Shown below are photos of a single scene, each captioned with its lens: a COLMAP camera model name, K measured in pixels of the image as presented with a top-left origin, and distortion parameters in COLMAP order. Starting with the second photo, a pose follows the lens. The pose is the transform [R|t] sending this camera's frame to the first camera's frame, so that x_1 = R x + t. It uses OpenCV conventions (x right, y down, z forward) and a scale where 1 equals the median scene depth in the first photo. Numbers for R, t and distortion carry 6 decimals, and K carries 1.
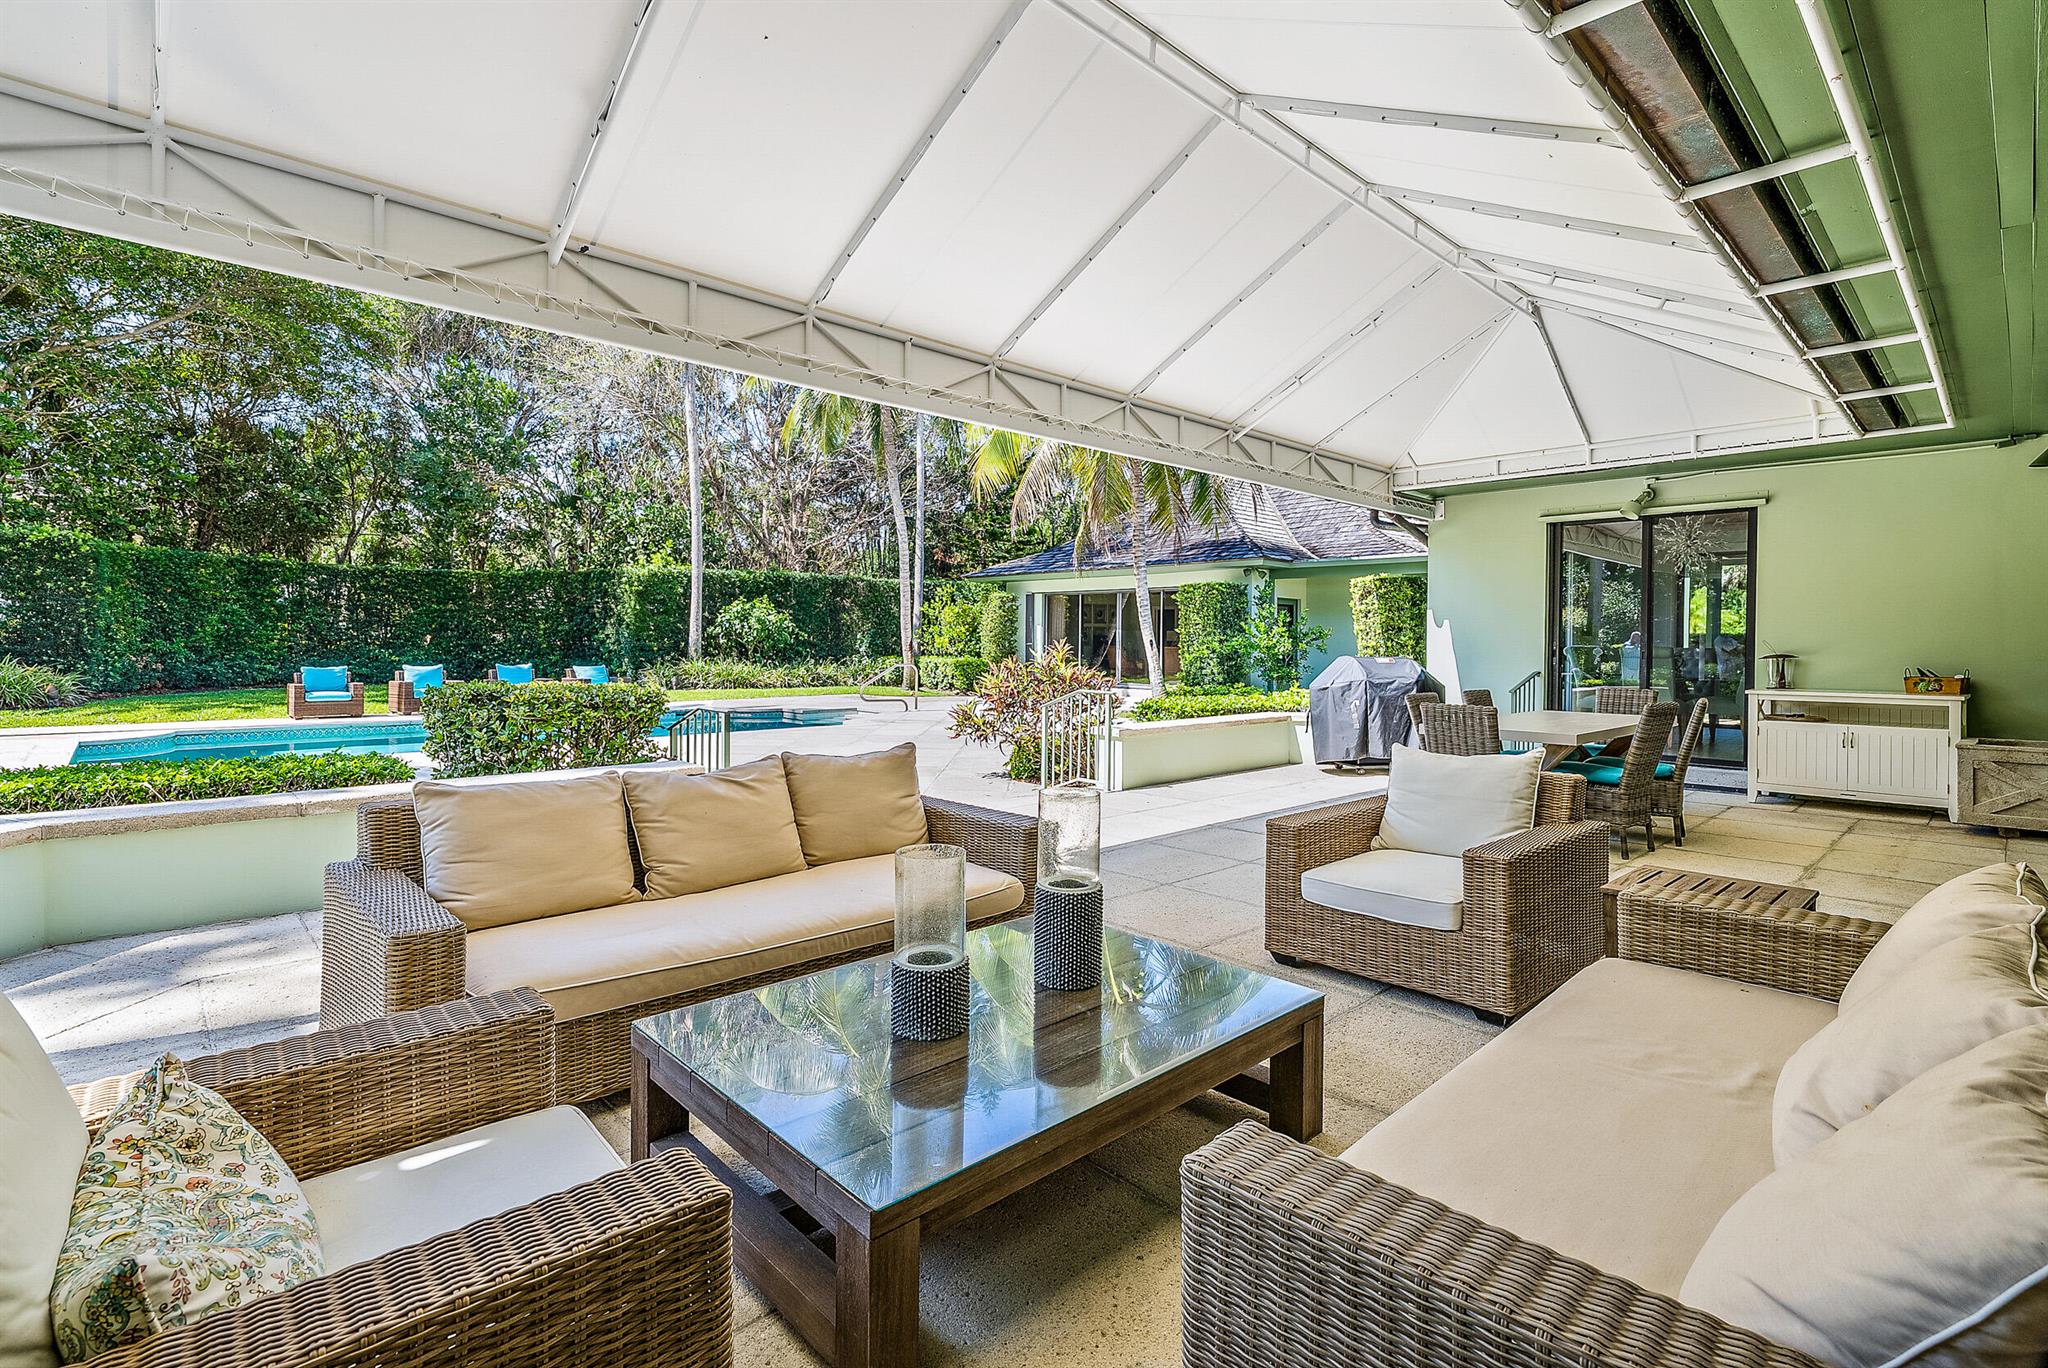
lens RADIAL K [[941.1, 0, 1028.3], [0, 941.1, 666.9], [0, 0, 1]] dist [-0.000134, 0.000065]
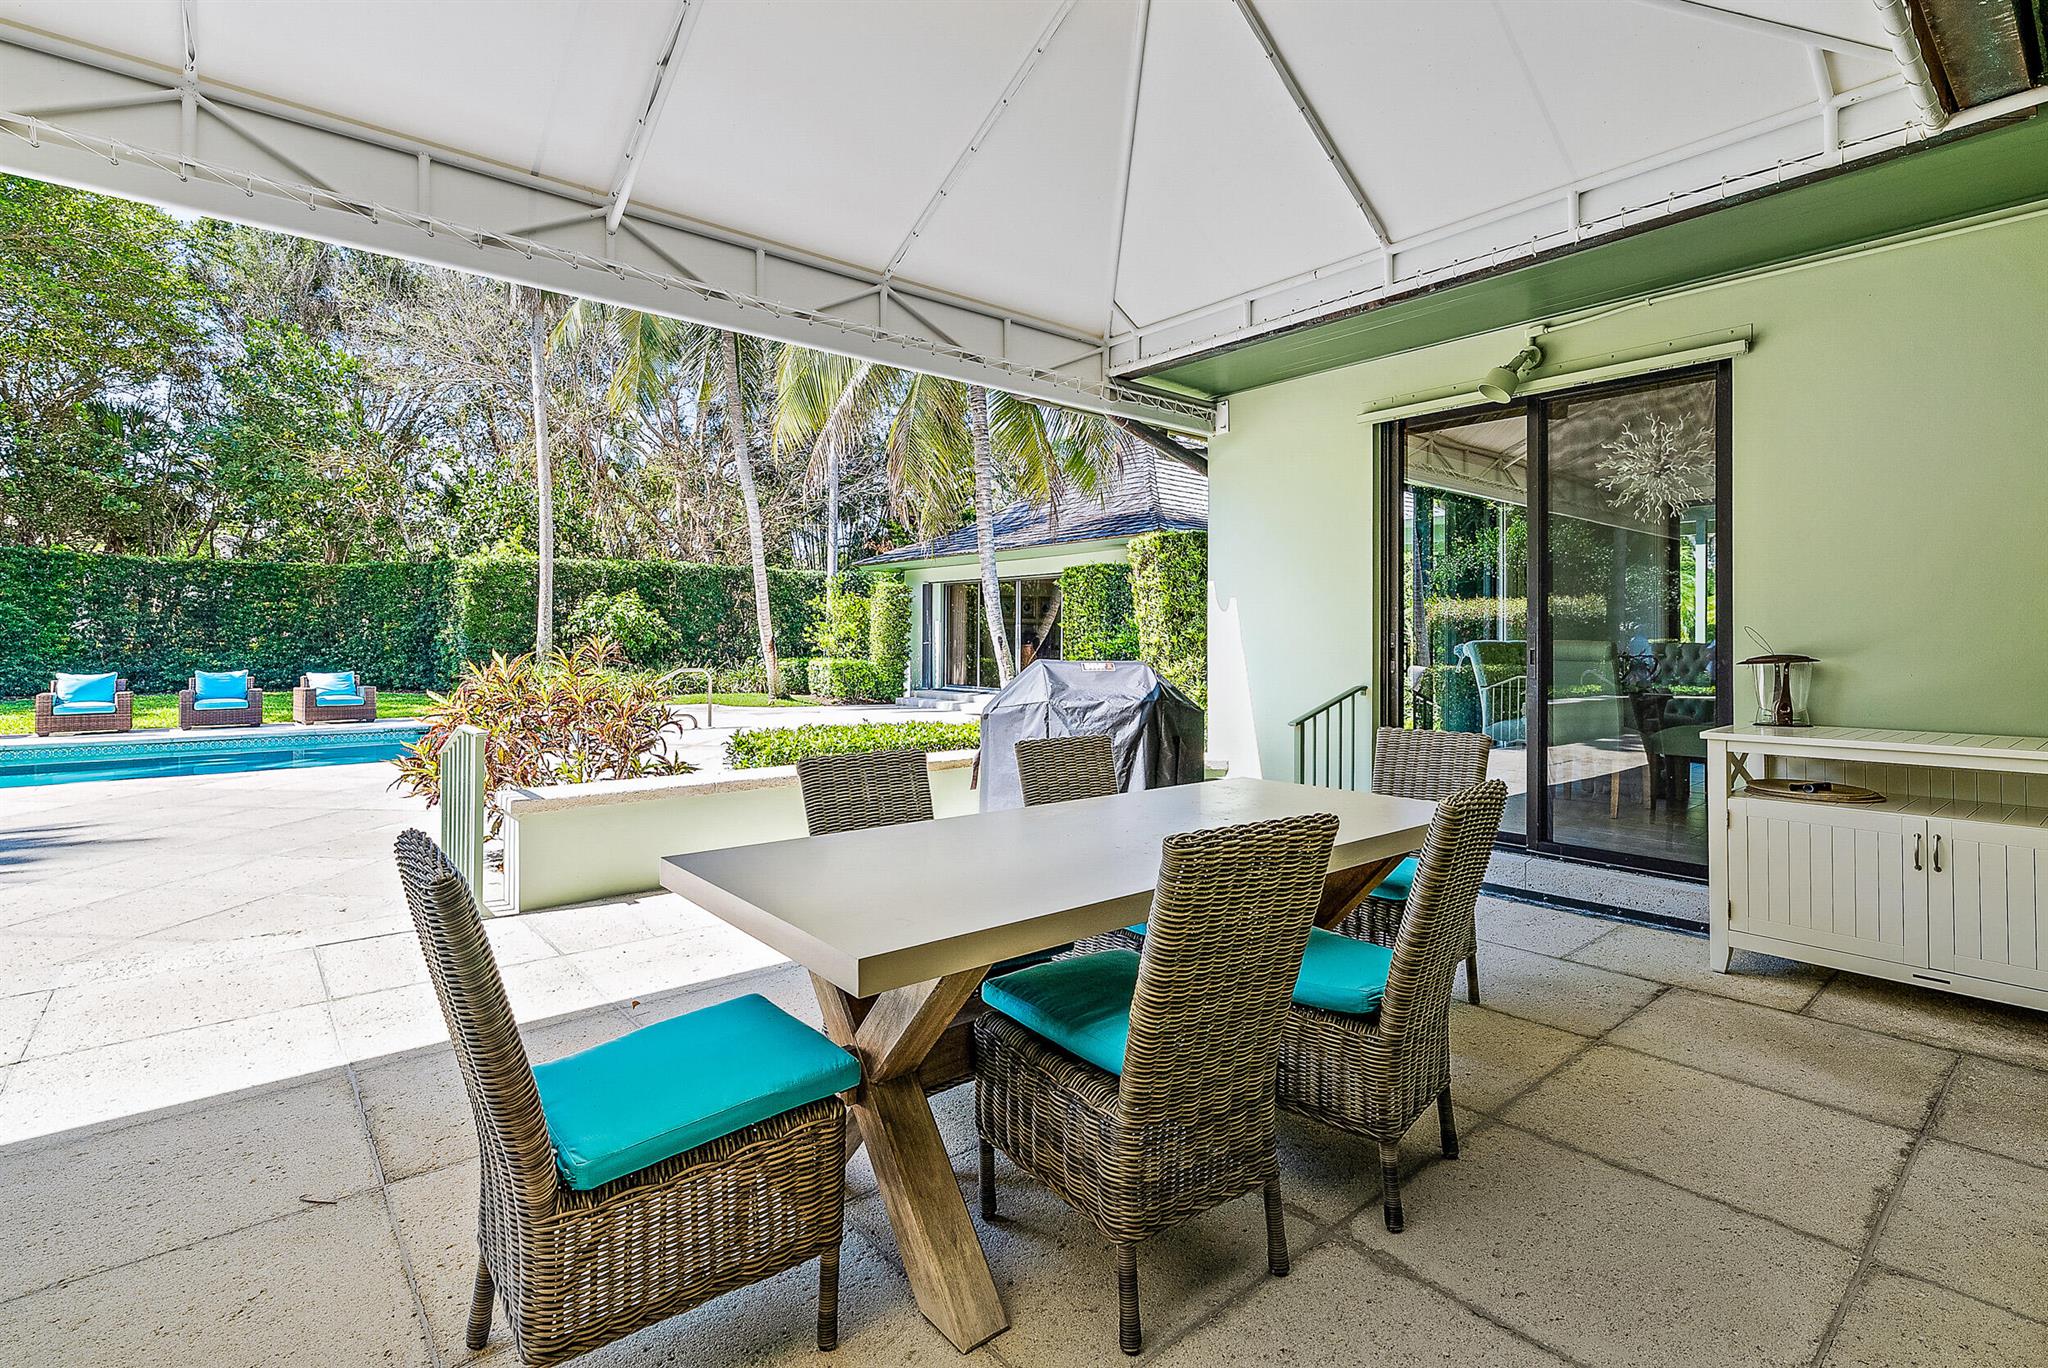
lens RADIAL K [[936.1, 0, 1048.8], [0, 936.1, 645.2], [0, 0, 1]] dist [0.000416, -0.000236]
pose [[0.998658, -0.005064, -0.051535, 0.200995], [0.003892, 0.999732, -0.022827, -0.004029], [0.051637, 0.022596, 0.998410, 0.224363]]
